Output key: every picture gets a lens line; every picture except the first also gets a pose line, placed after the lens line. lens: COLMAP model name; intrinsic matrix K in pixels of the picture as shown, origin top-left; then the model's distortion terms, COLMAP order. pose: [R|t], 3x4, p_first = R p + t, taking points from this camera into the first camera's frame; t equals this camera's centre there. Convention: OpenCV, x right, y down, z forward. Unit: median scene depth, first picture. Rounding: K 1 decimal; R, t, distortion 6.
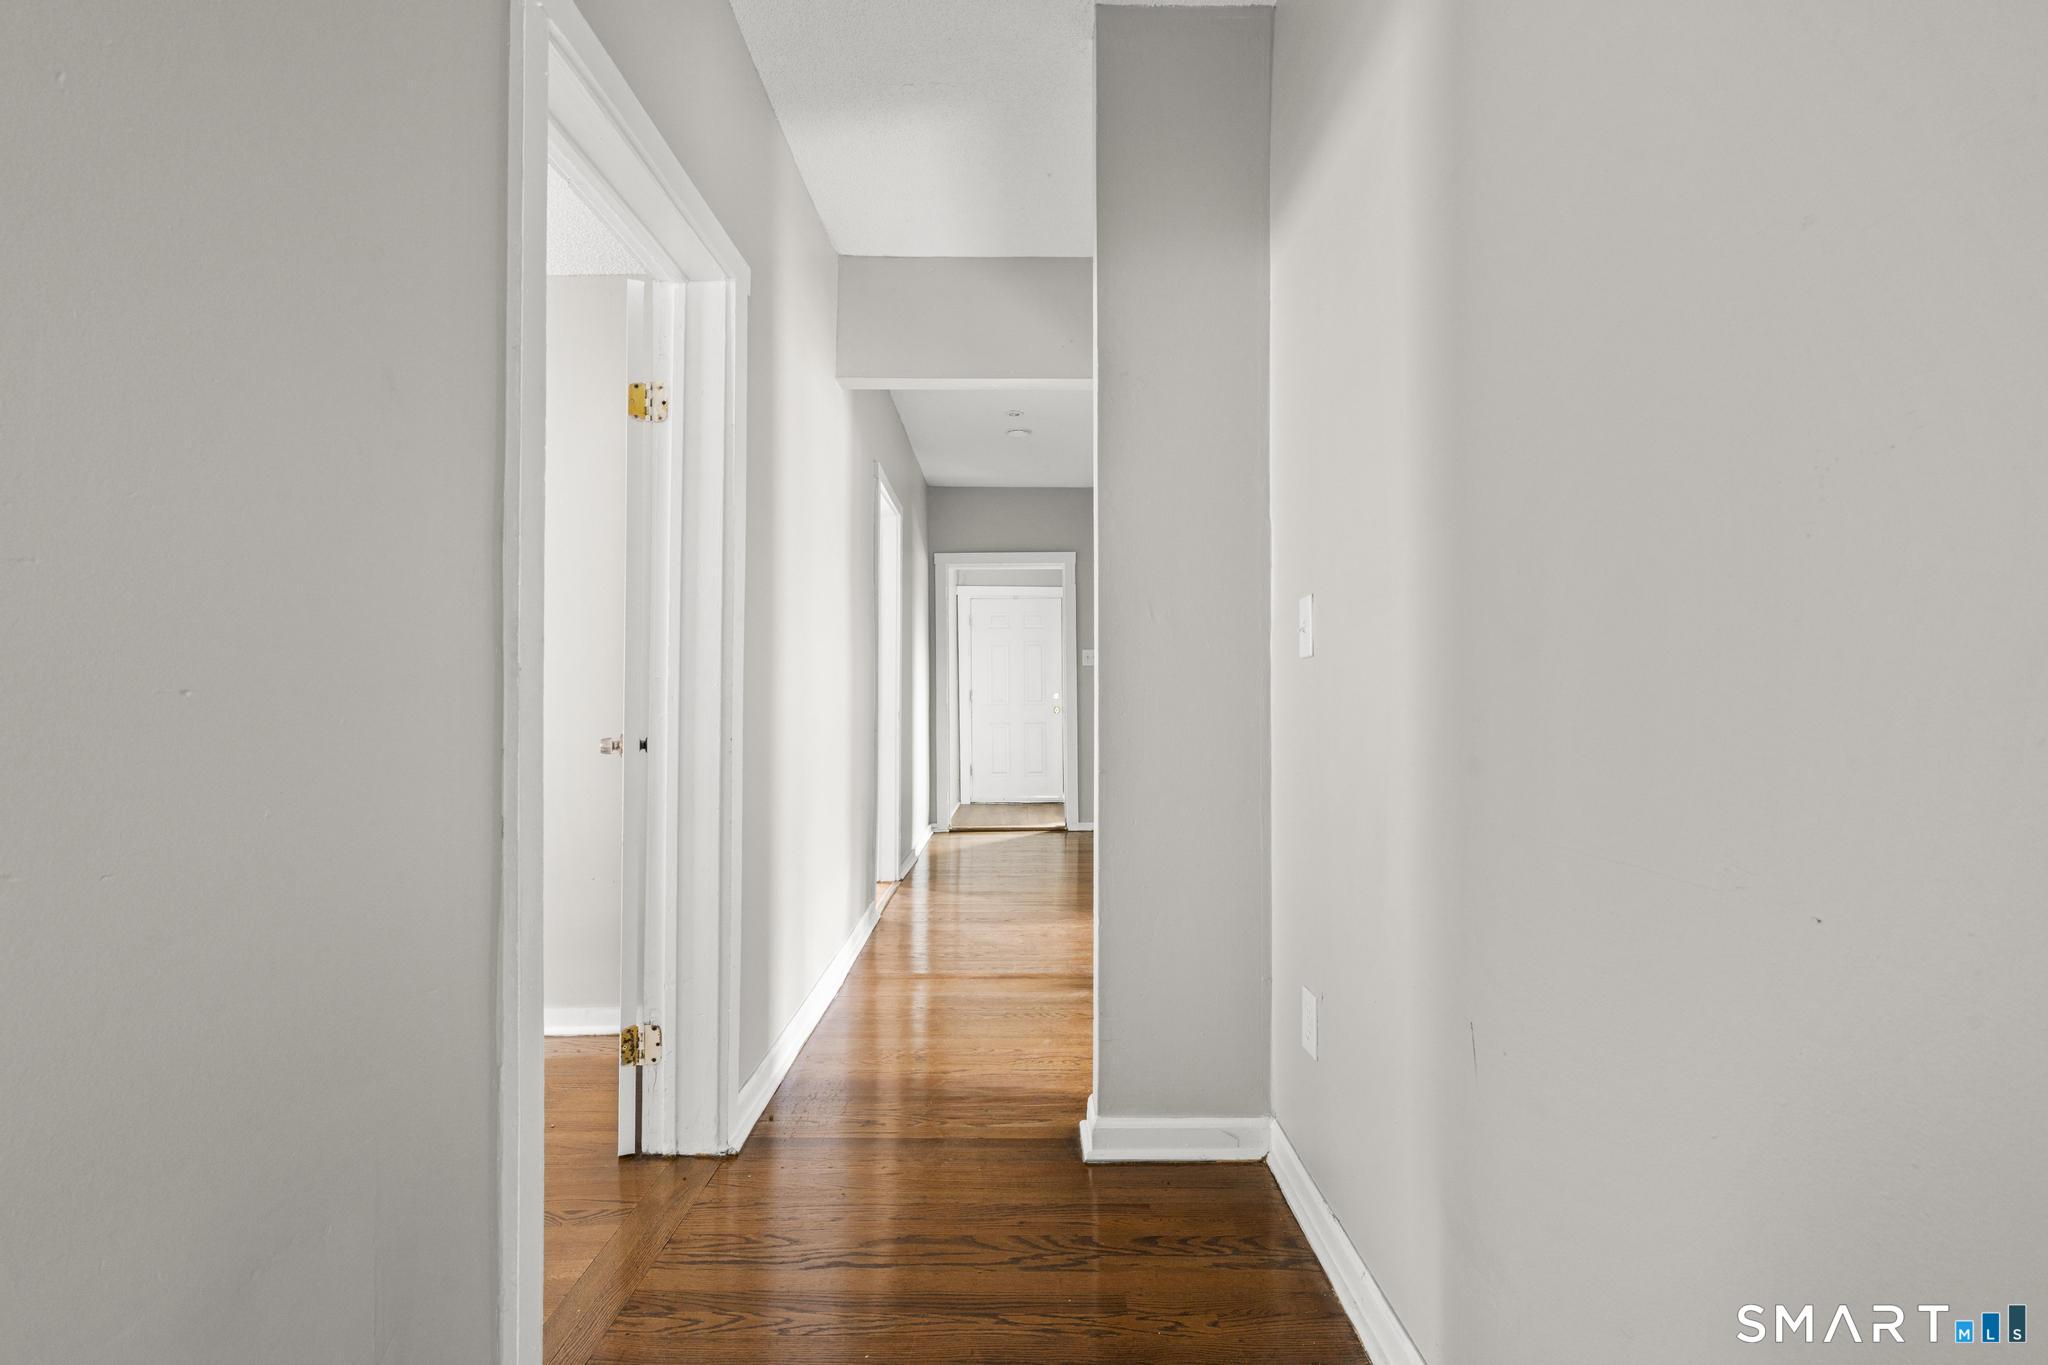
lens RADIAL K [[925.8, 0, 1029.8], [0, 925.8, 687.1], [0, 0, 1]] dist [-0.002668, 0.001128]
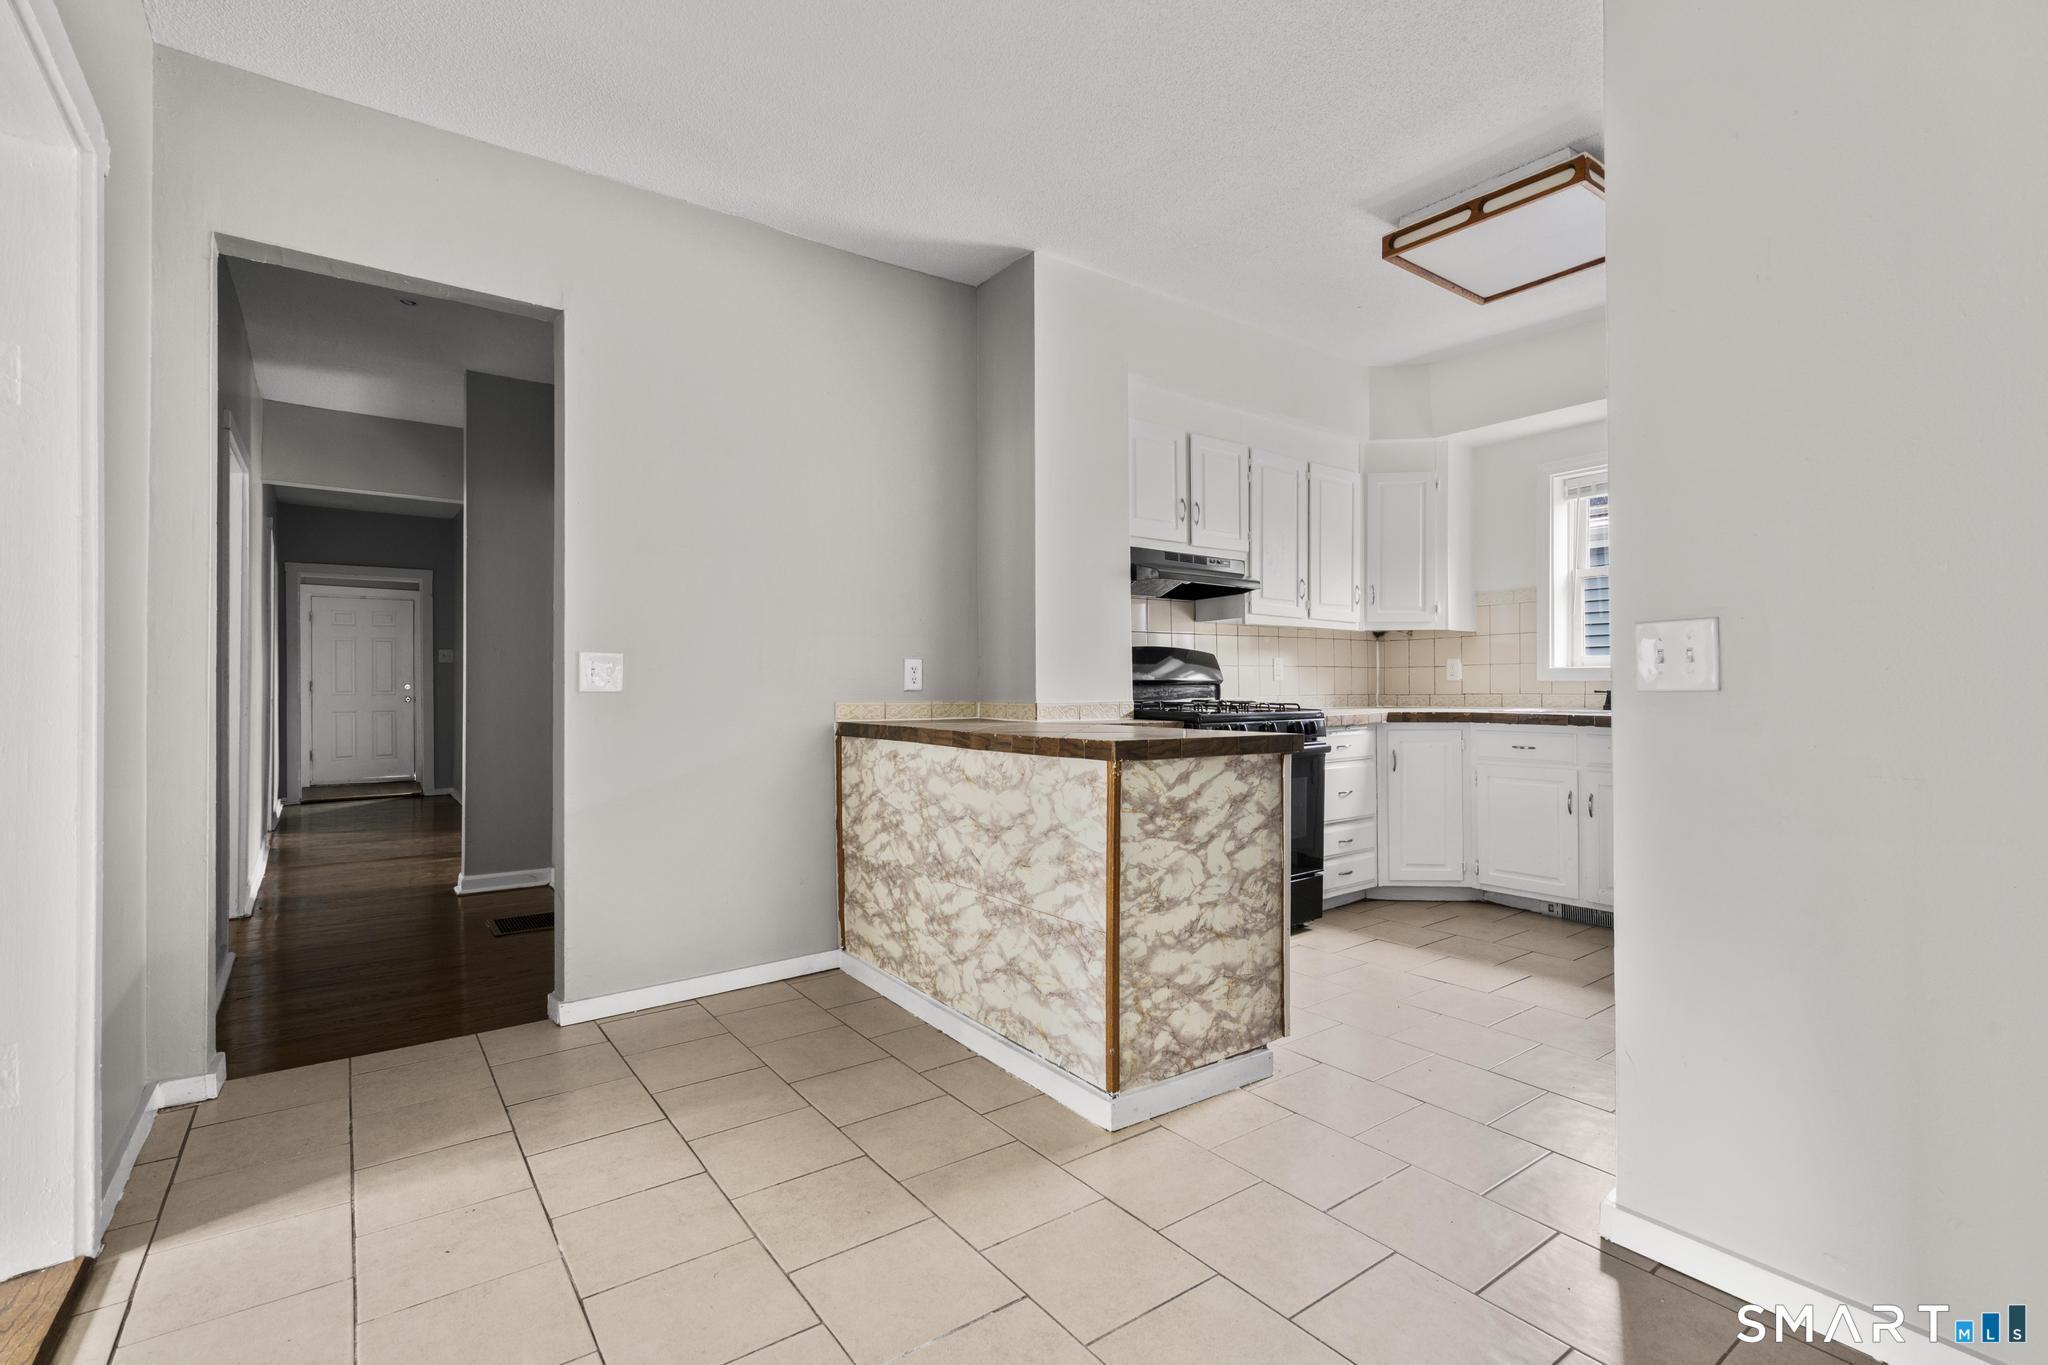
lens RADIAL K [[925.8, 0, 1042.0], [0, 925.8, 683.0], [0, 0, 1]] dist [-0.002668, 0.001128]
pose [[0.796518, -0.000339, 0.604615, -0.048625], [-0.002606, 0.999989, 0.003994, -0.001610], [-0.604609, -0.004757, 0.796508, -0.480400]]
